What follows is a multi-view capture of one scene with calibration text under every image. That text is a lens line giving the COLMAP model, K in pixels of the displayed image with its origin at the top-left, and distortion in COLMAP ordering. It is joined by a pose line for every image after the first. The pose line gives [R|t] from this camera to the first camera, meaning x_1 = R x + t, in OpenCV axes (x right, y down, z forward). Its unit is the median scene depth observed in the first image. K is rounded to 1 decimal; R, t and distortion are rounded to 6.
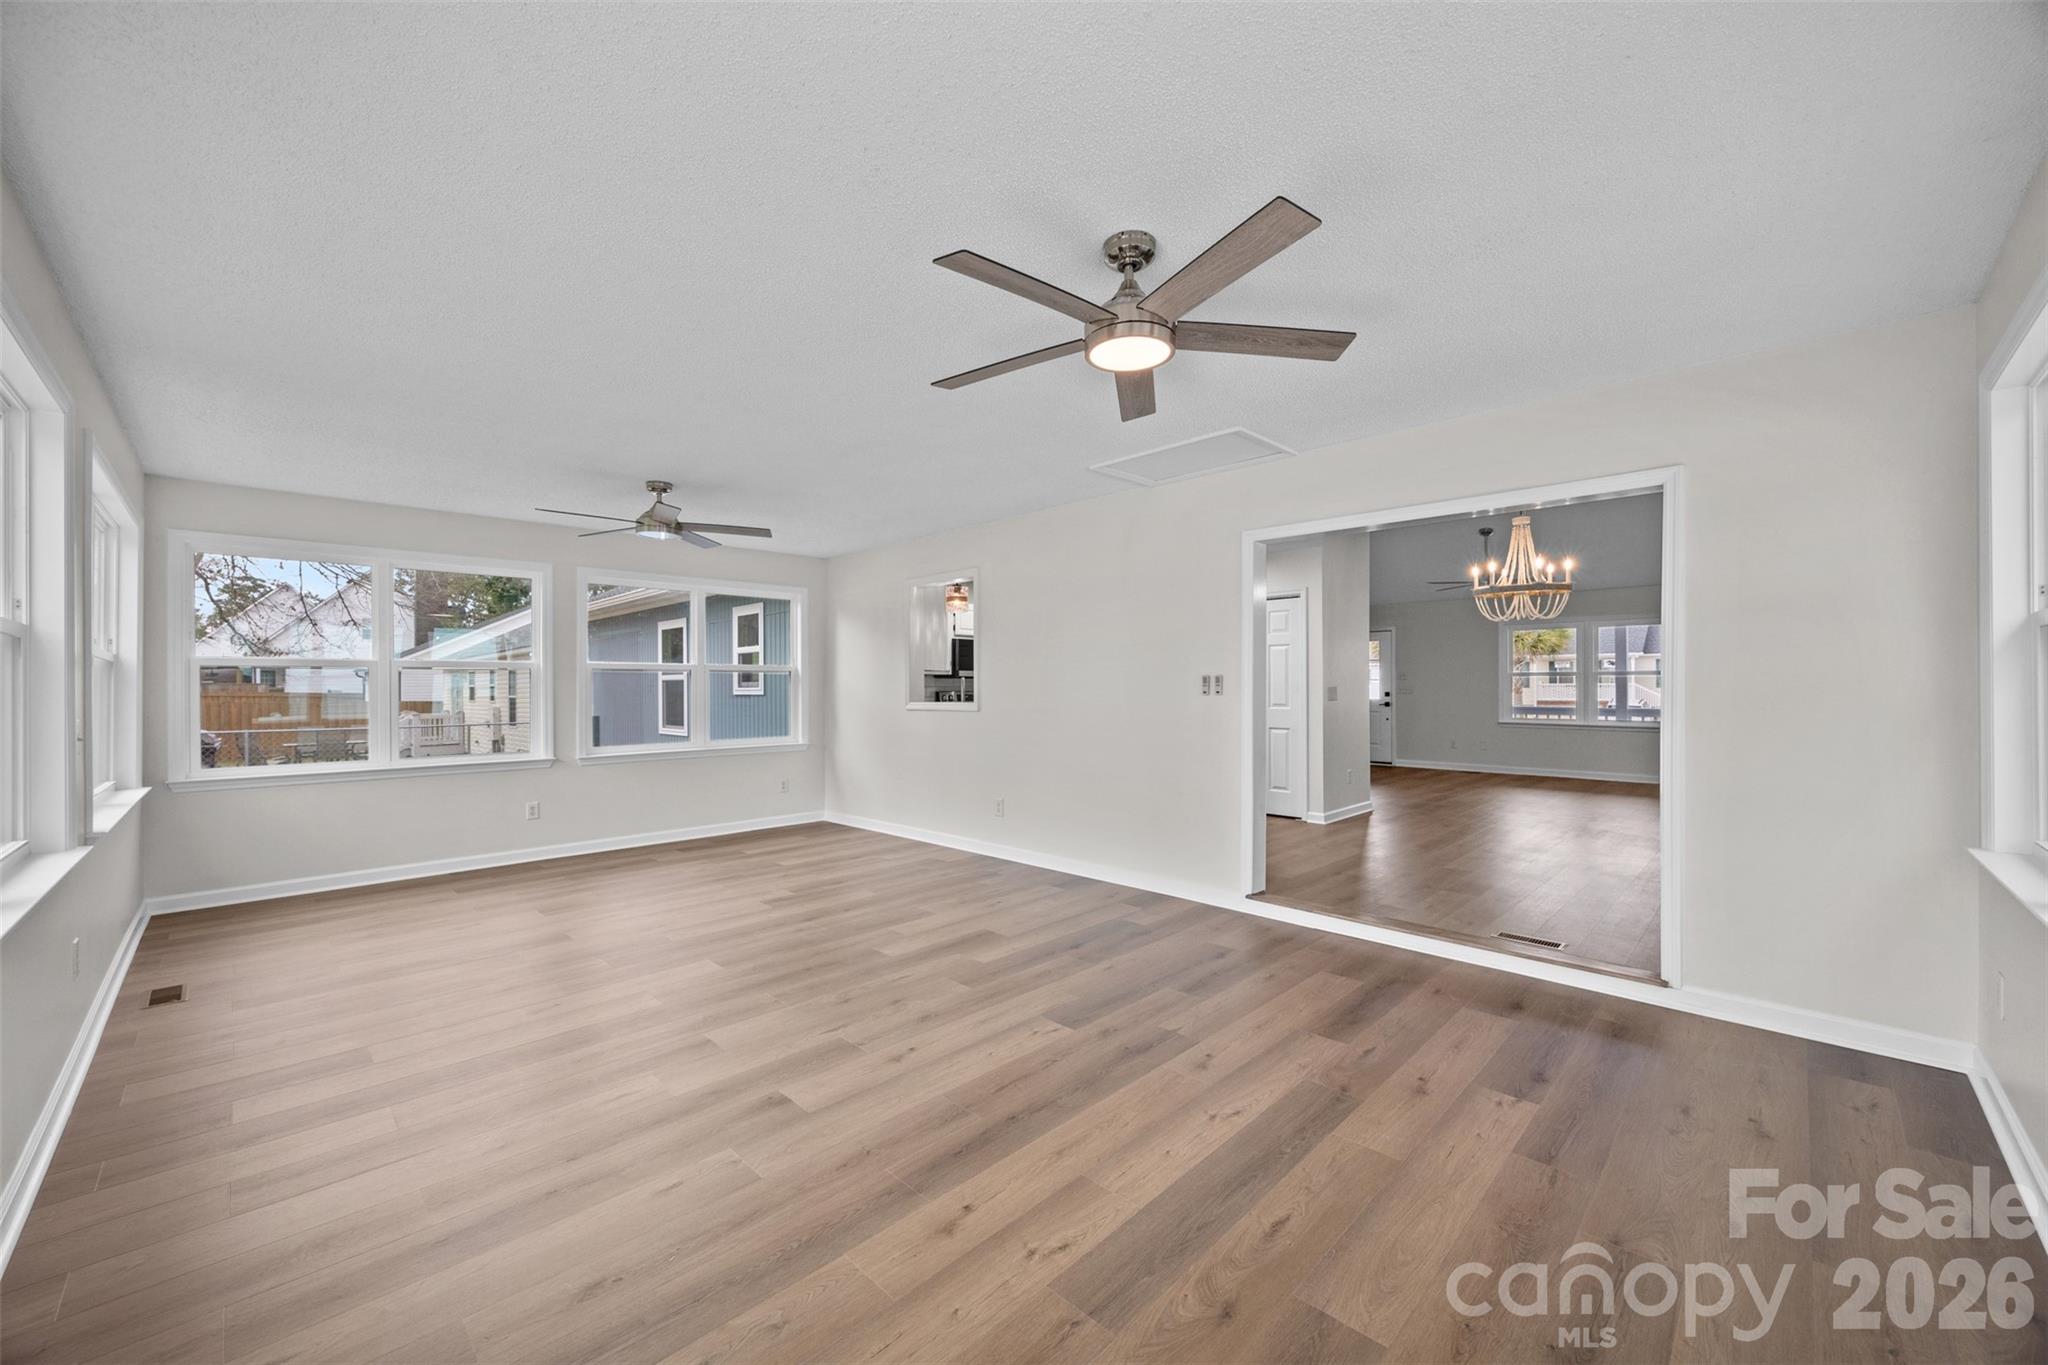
lens RADIAL K [[780.1, 0, 993.6], [0, 780.1, 688.7], [0, 0, 1]] dist [-0.000596, 0.000026]
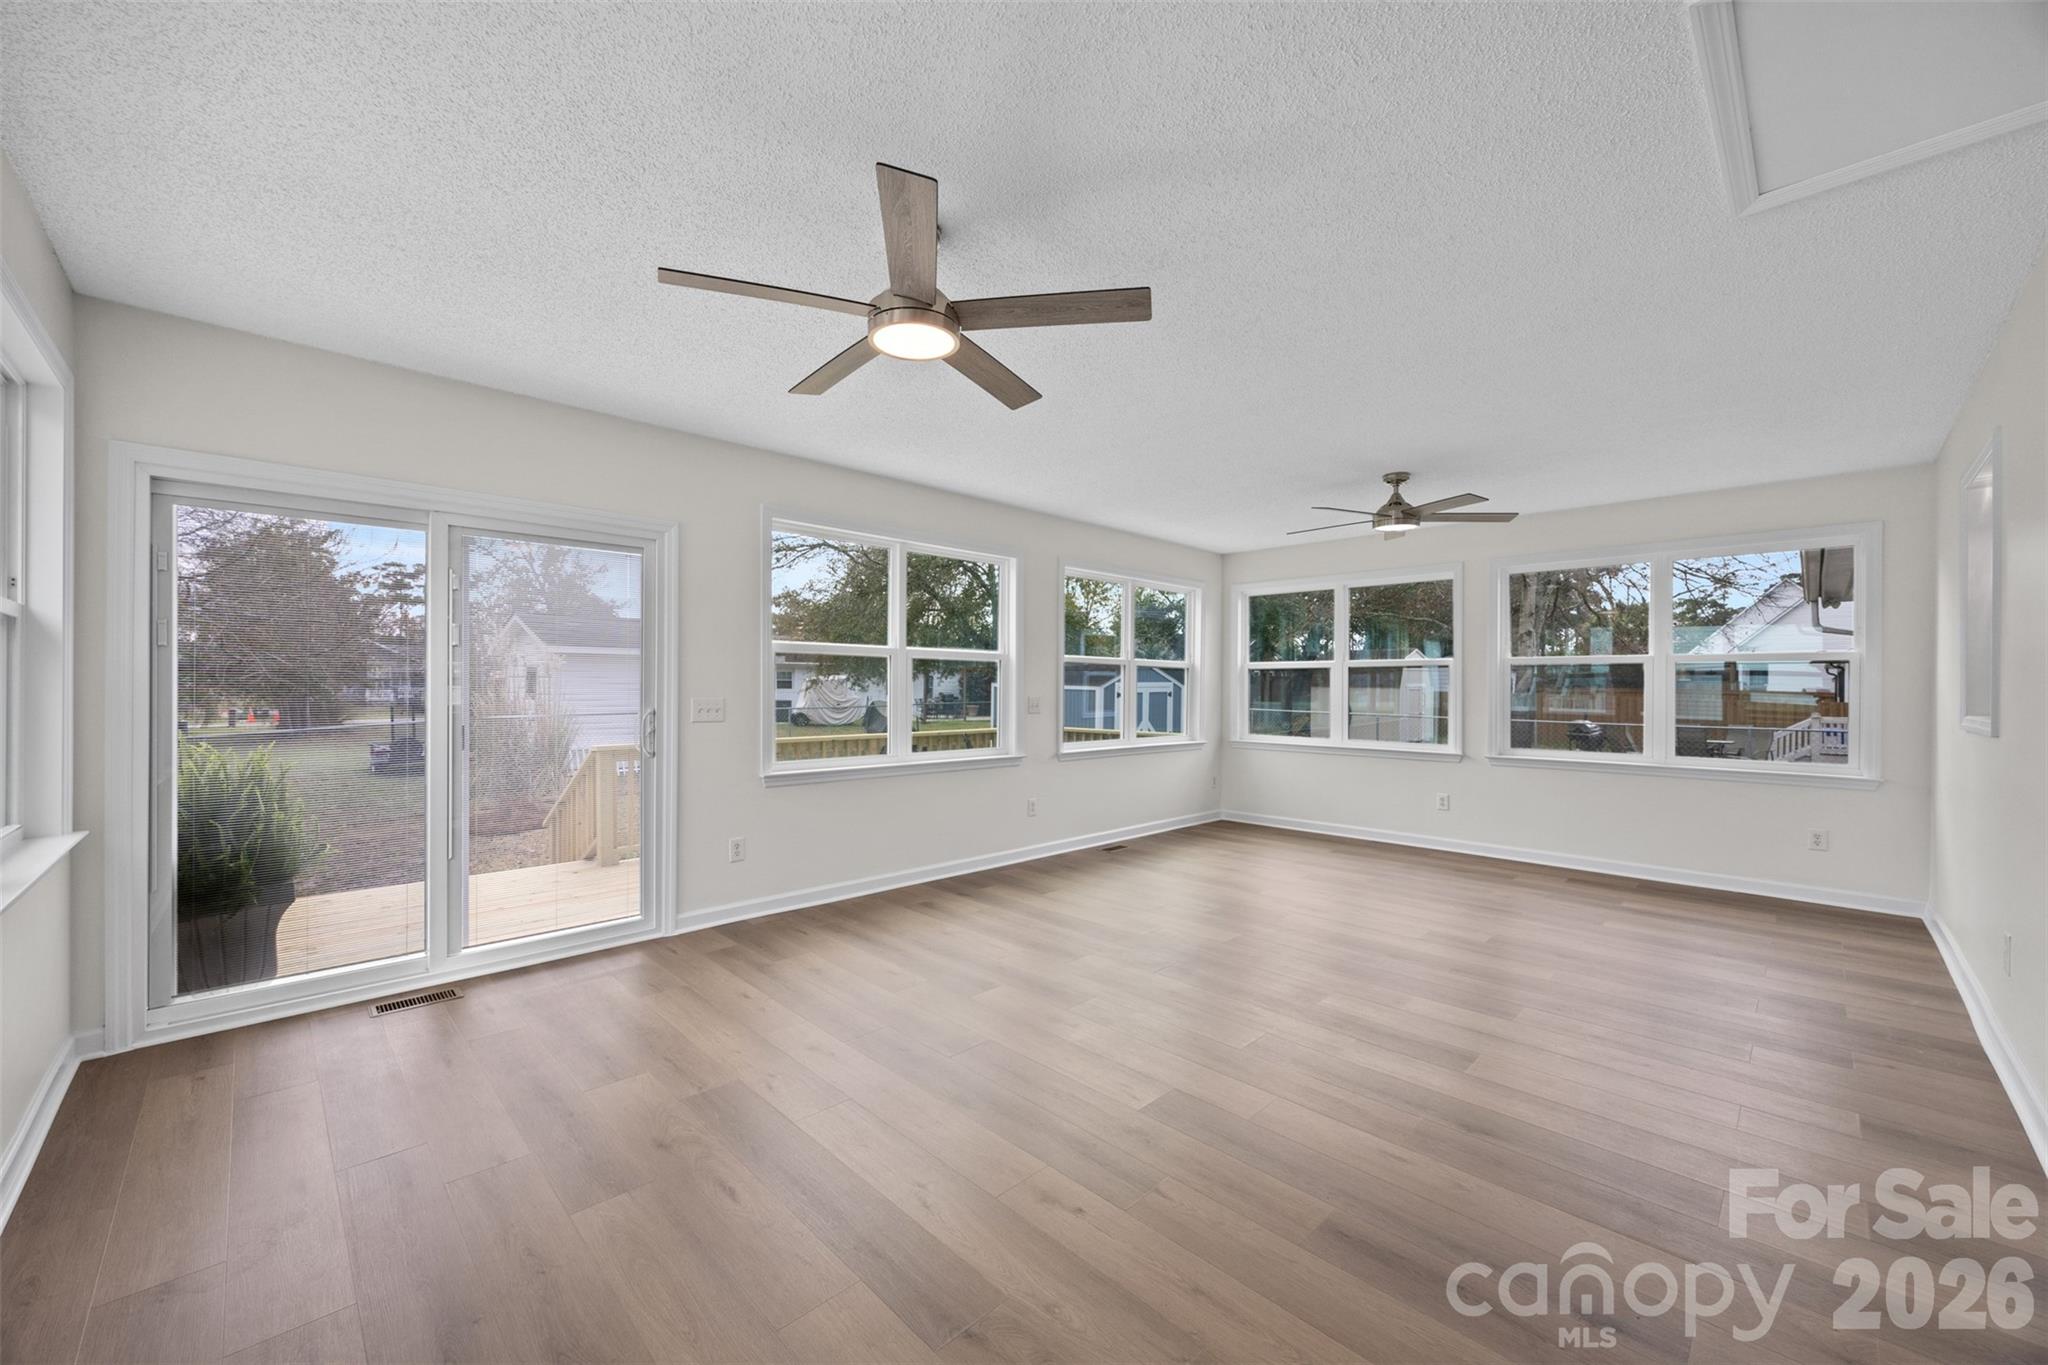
lens RADIAL K [[780.1, 0, 1032.9], [0, 780.1, 682.3], [0, 0, 1]] dist [-0.000596, 0.000026]
pose [[0.022171, 0.000933, -0.999754, 0.539293], [-0.005269, 0.999986, 0.000816, -0.001958], [0.999740, 0.005250, 0.022175, 0.521216]]
